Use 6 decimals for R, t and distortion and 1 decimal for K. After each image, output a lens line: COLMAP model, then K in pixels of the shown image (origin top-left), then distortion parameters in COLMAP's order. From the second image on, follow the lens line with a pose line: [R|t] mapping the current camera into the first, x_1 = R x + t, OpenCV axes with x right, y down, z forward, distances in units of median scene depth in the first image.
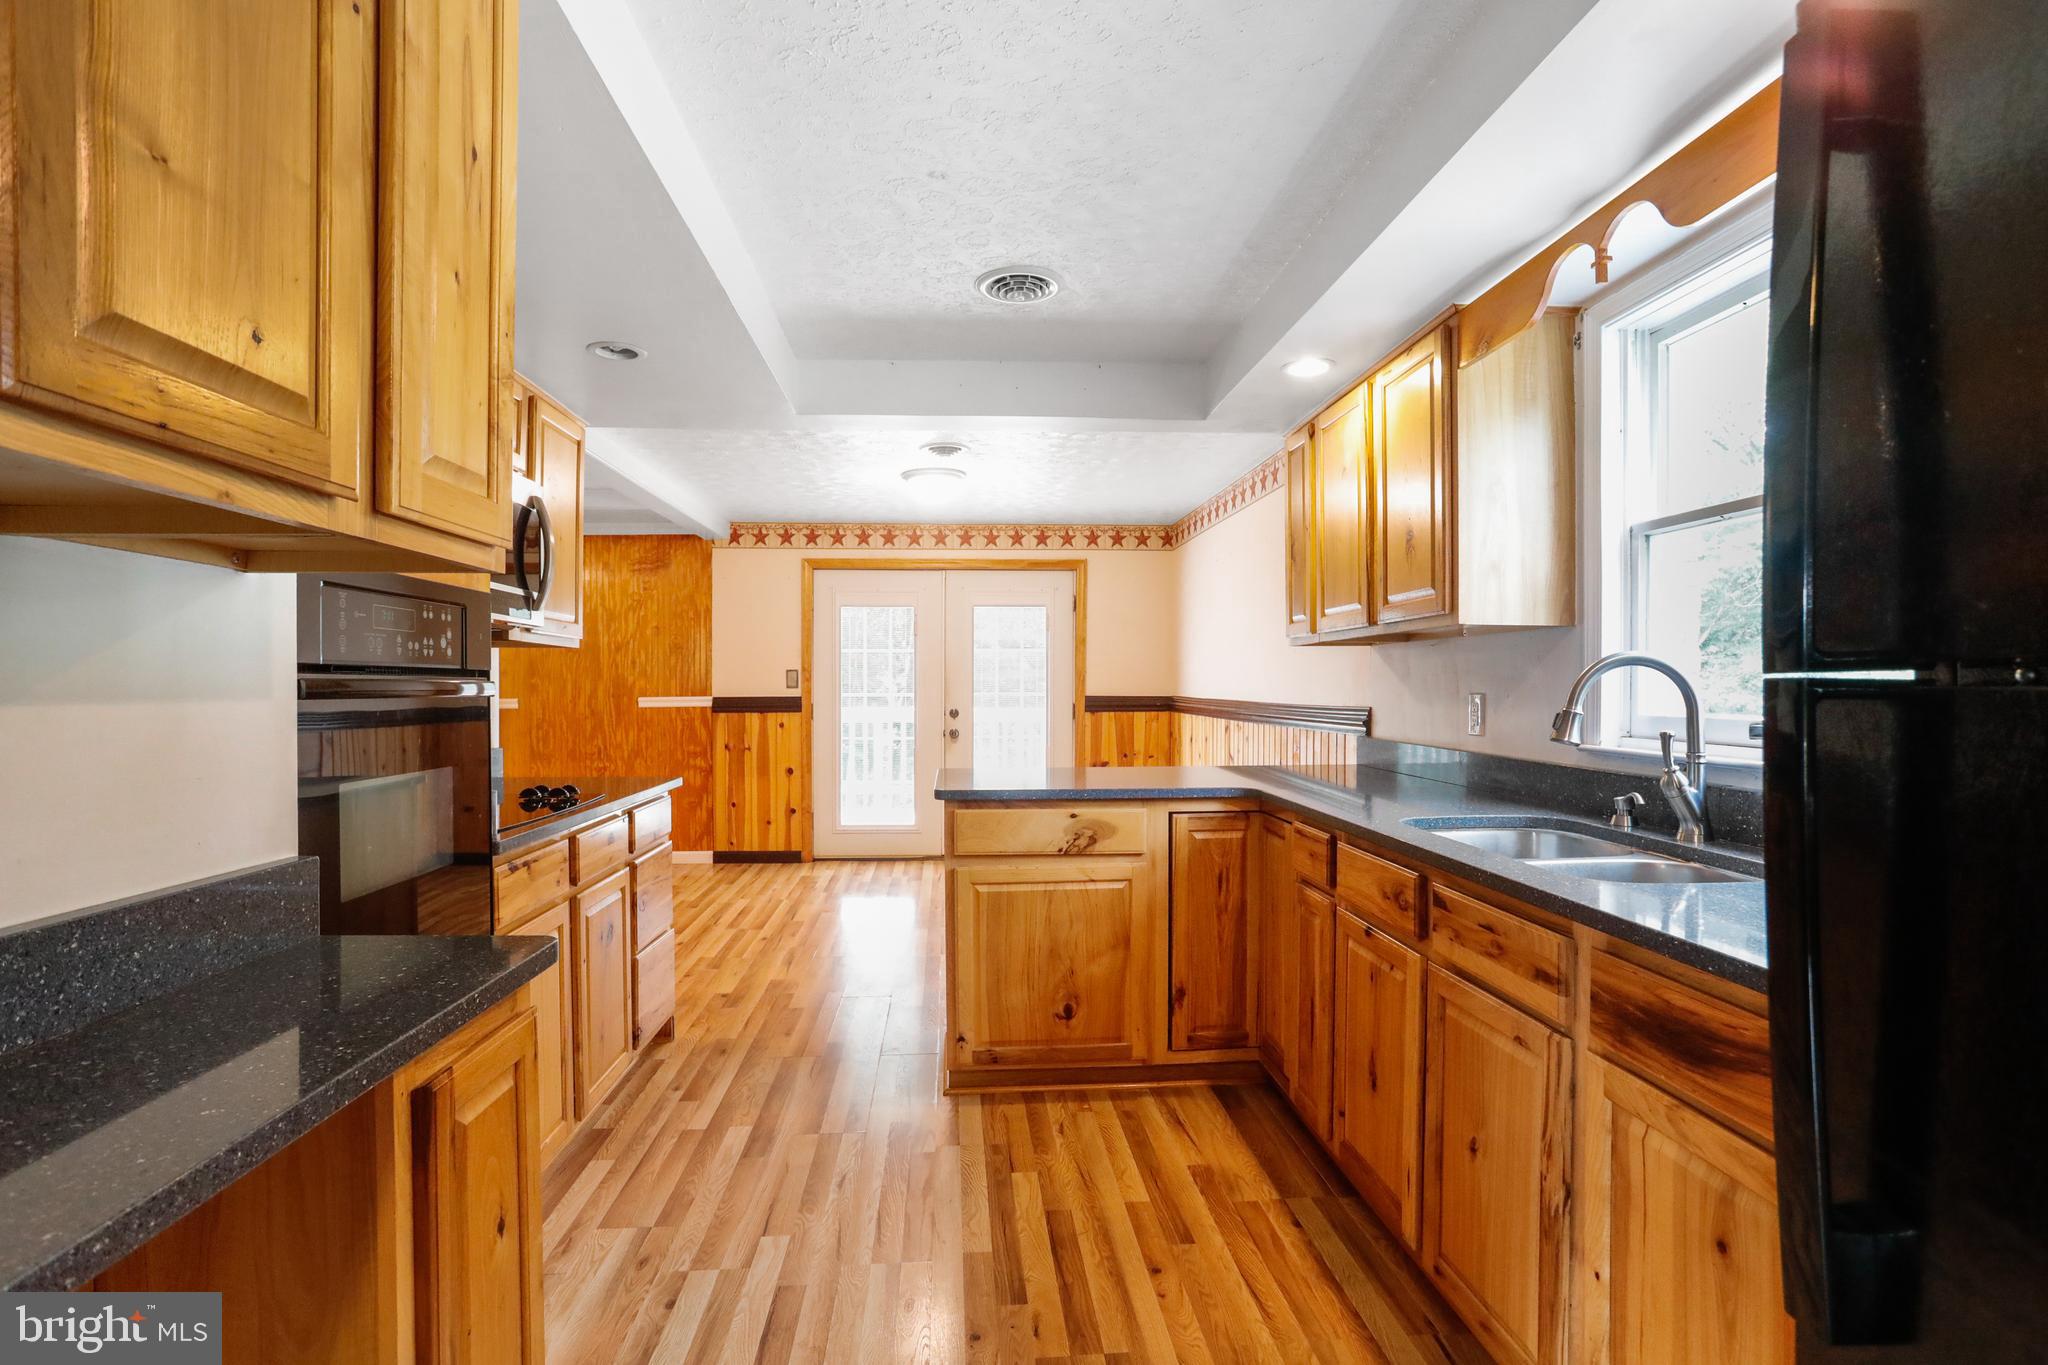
lens RADIAL K [[1000.0, 0, 1018.3], [0, 1000.0, 697.1], [0, 0, 1]] dist [-0.054205, 0.027465]
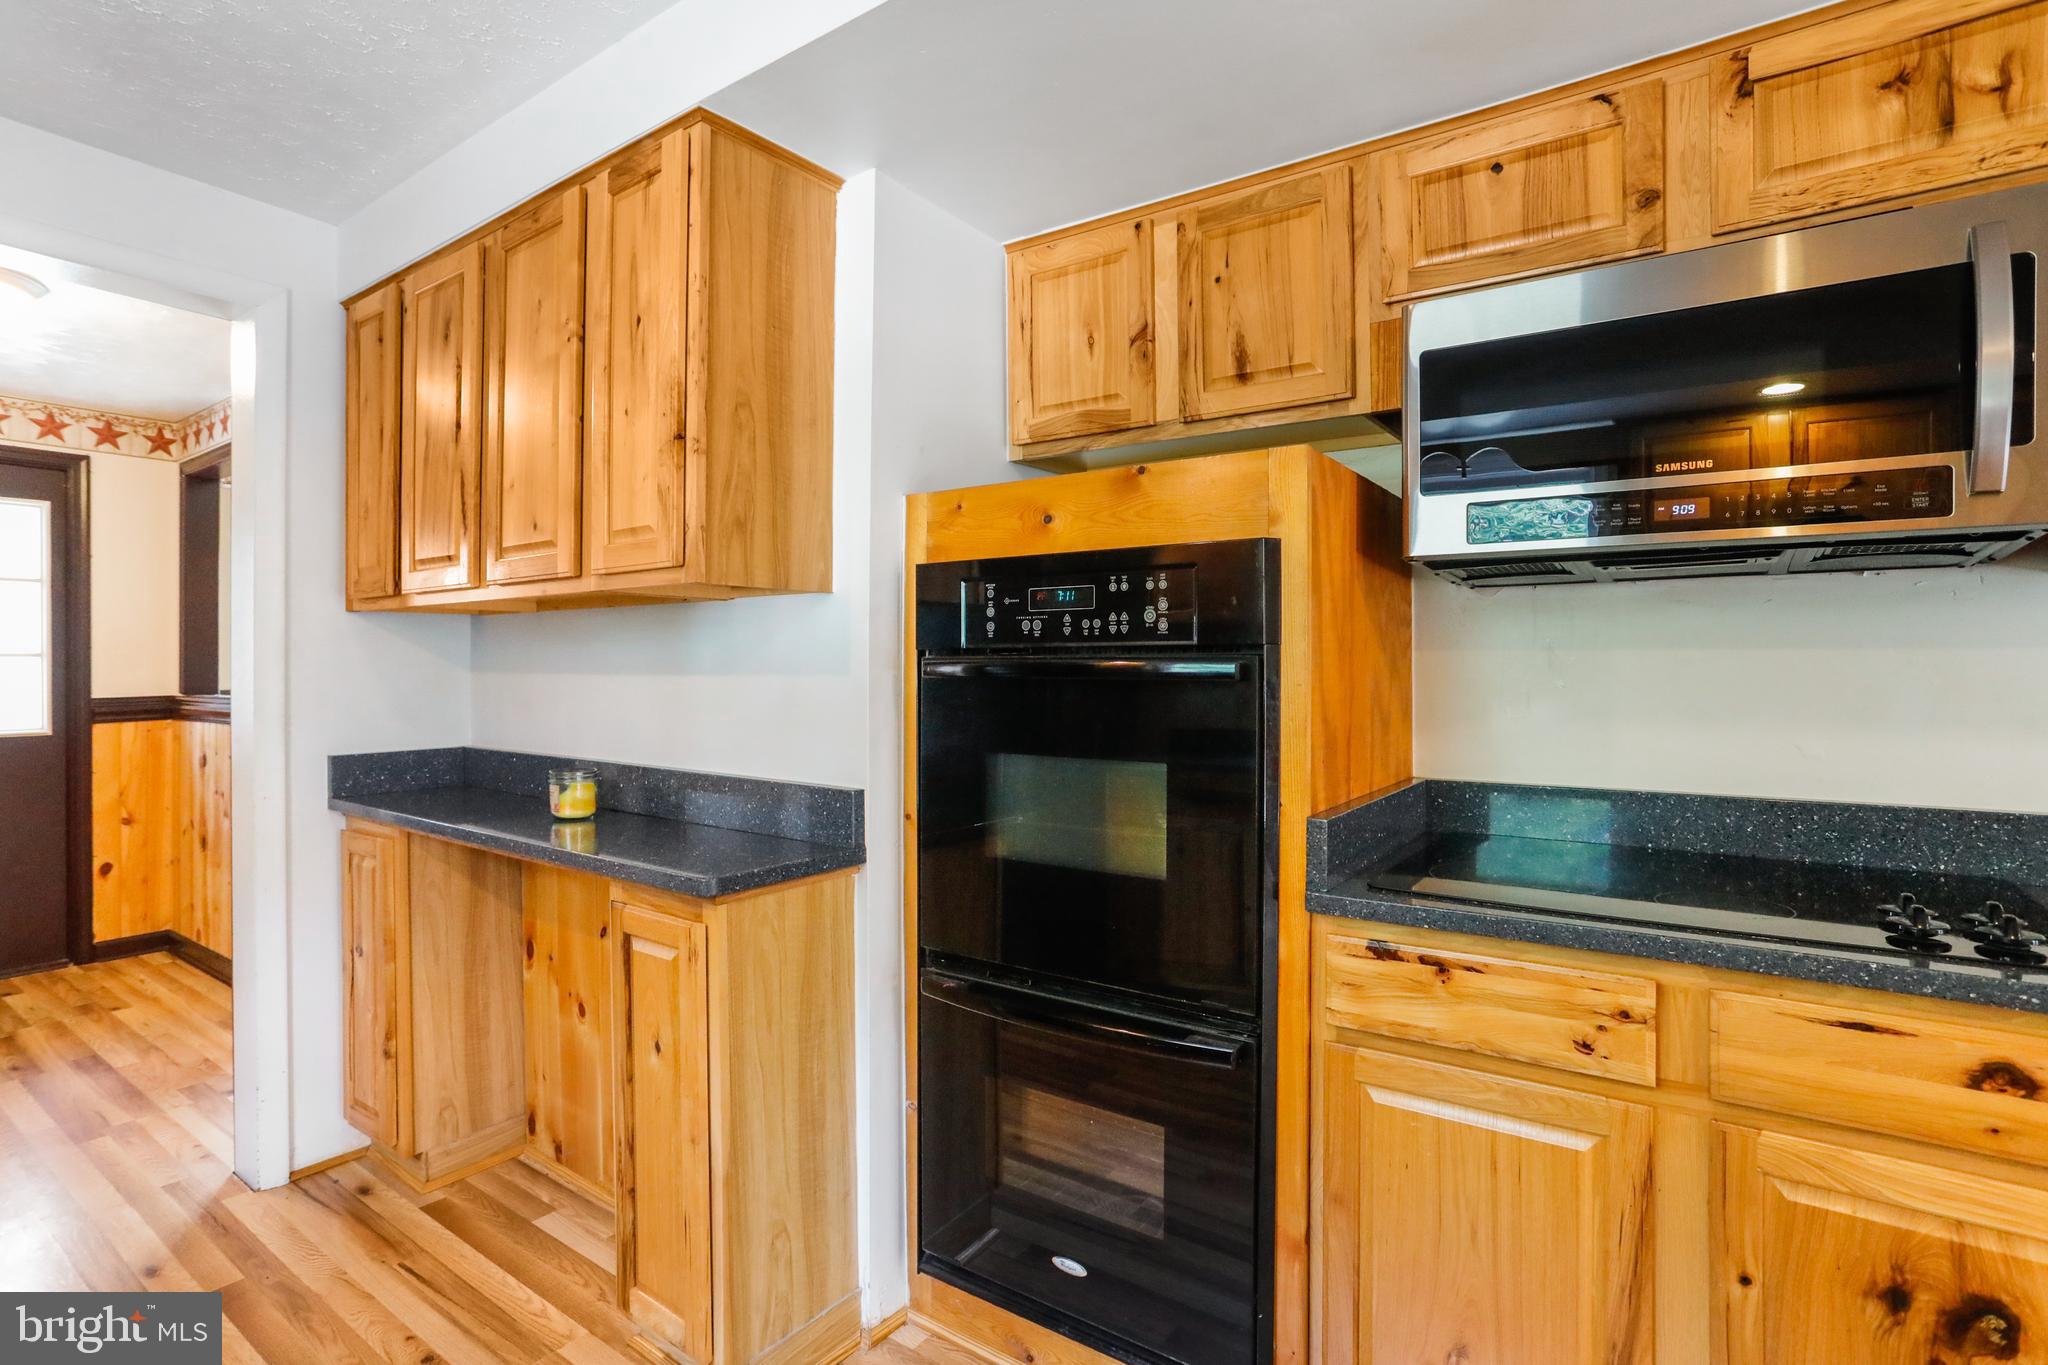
lens RADIAL K [[1000.0, 0, 1044.6], [0, 1000.0, 670.0], [0, 0, 1]] dist [-0.054205, 0.027465]
pose [[-0.622555, 0.002174, -0.782573, 0.091883], [-0.010714, 0.999879, 0.011300, -0.010304], [0.782503, 0.015419, -0.622456, 0.902343]]
